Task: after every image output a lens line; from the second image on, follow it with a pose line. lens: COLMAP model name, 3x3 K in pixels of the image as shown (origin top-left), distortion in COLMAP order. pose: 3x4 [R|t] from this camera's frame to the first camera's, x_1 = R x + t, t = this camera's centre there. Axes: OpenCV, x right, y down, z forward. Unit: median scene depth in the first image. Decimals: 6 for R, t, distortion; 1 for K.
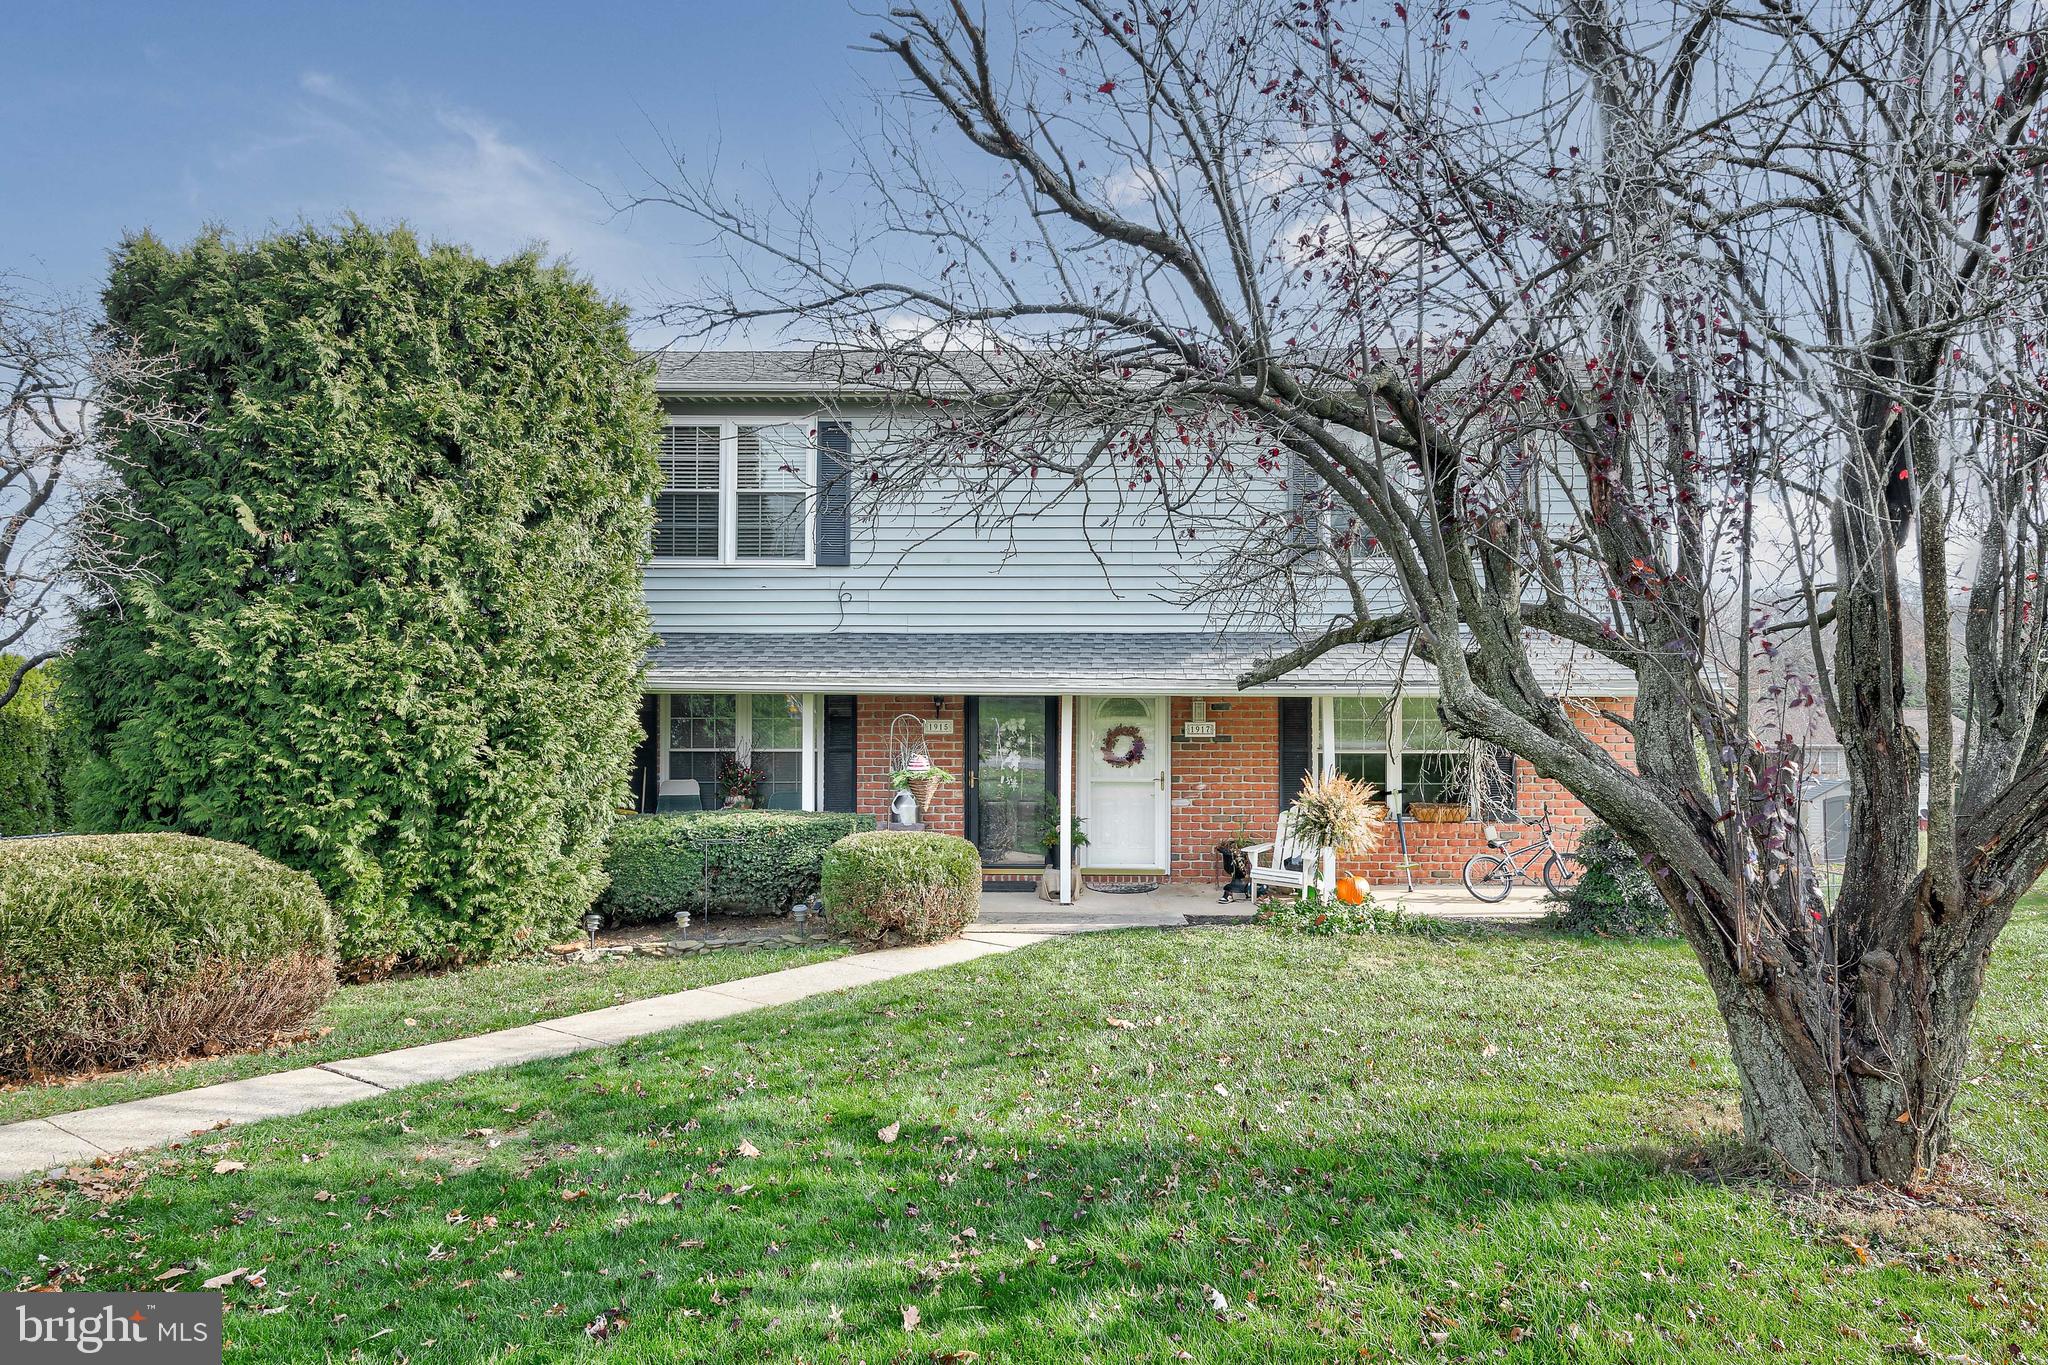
lens RADIAL K [[1342.6, 0, 1024.0], [0, 1342.6, 682.5], [0, 0, 1]] dist [-0.000533, -0.000044]
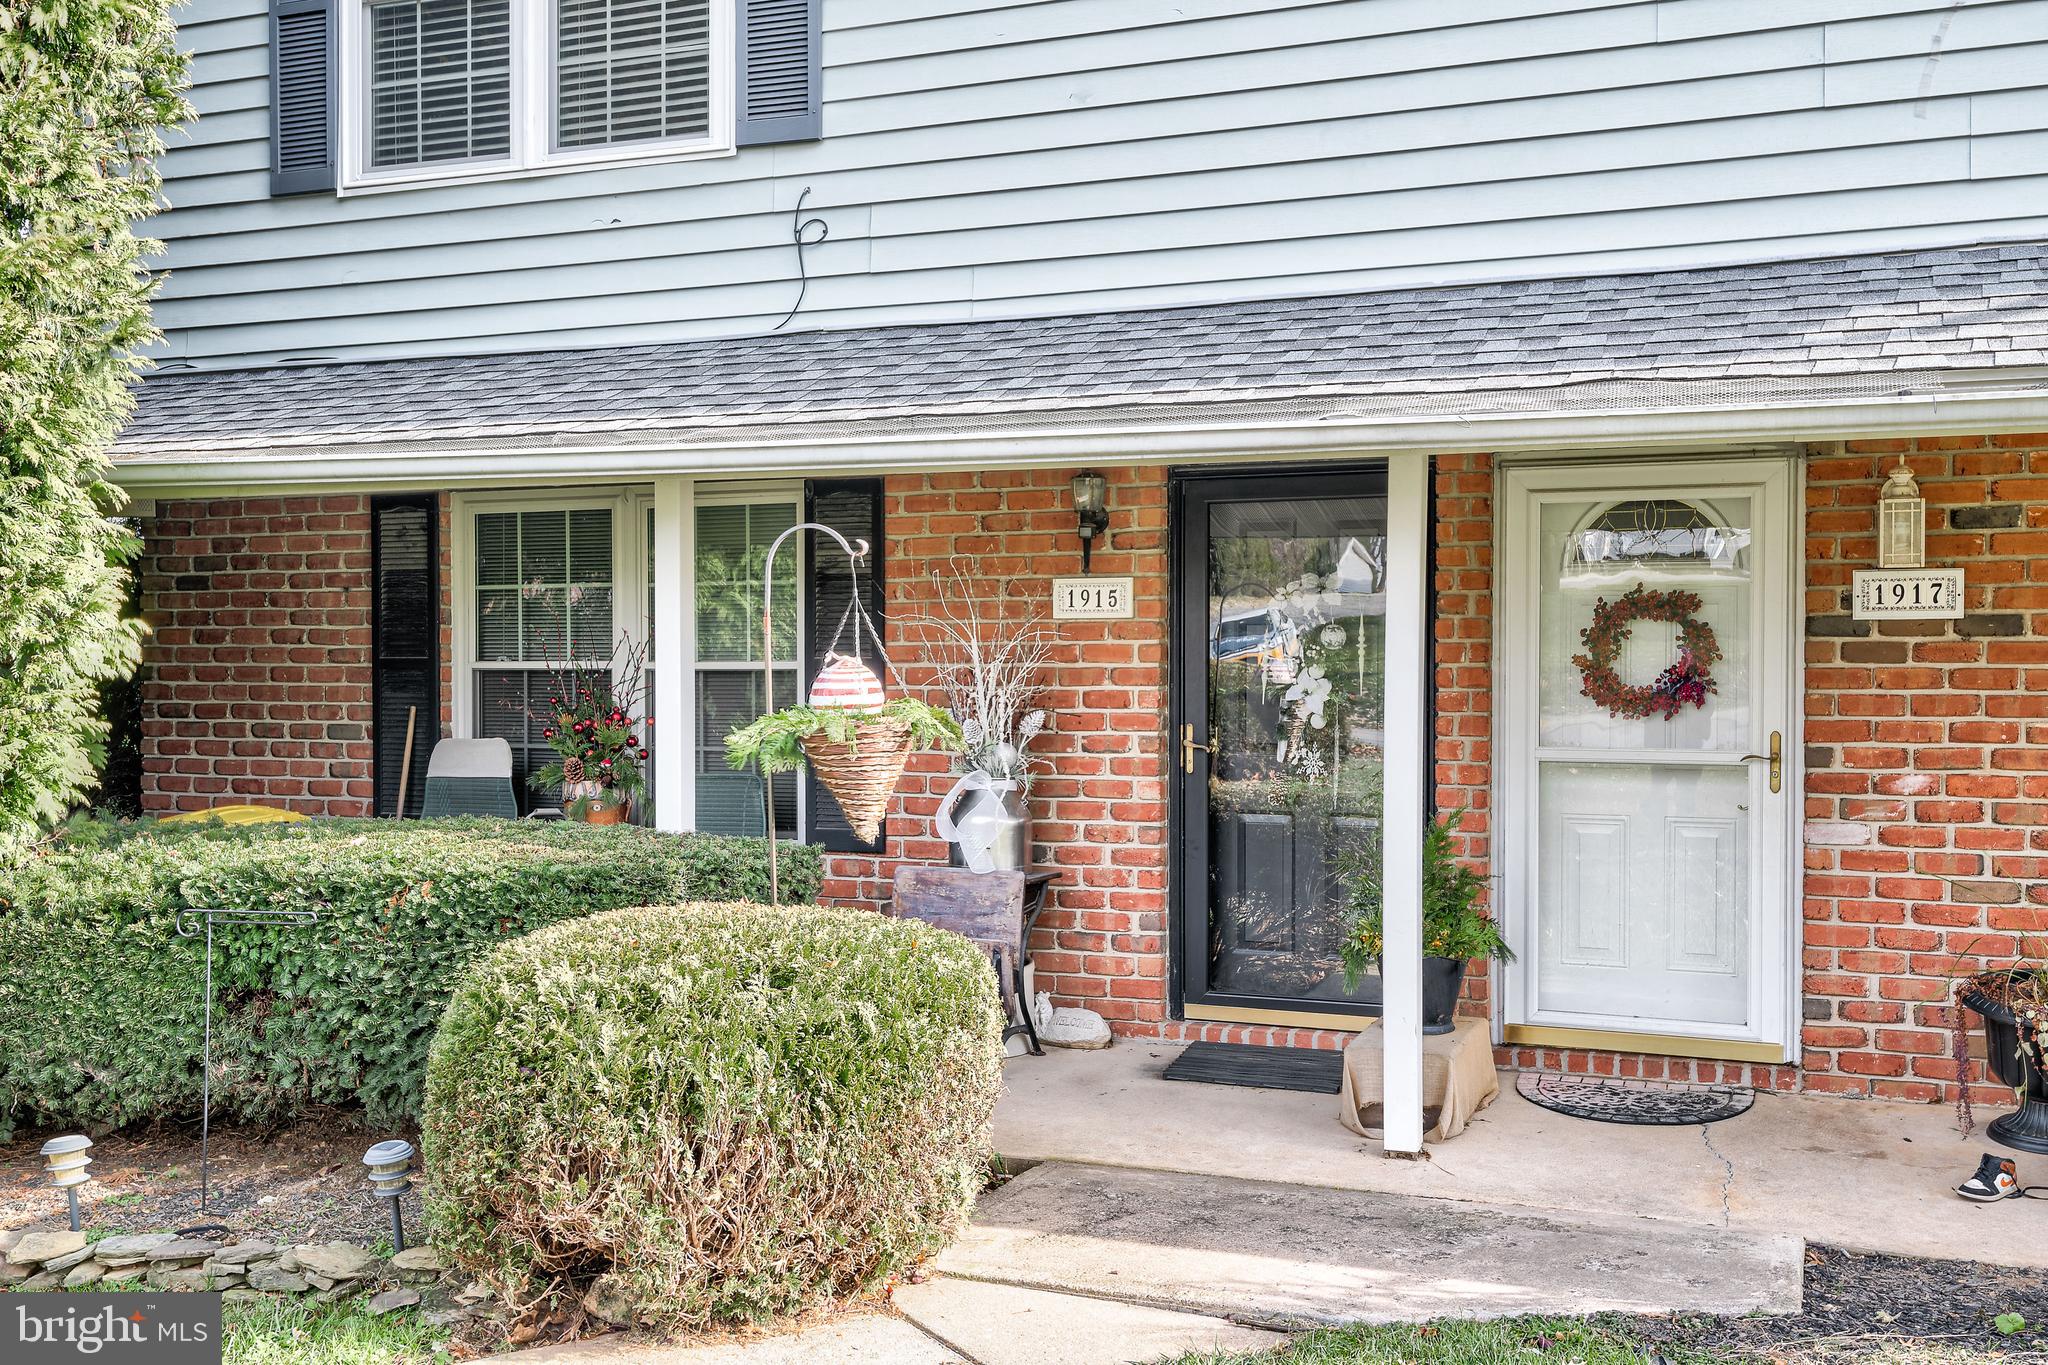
lens RADIAL K [[1926.4, 0, 1024.0], [0, 1926.4, 682.5], [0, 0, 1]] dist [0.016676, 0.002905]
pose [[0.939298, 0.002979, -0.343089, 0.095428], [0.006582, 0.999622, 0.026699, 0.042658], [0.343038, -0.027336, 0.938924, 0.531544]]
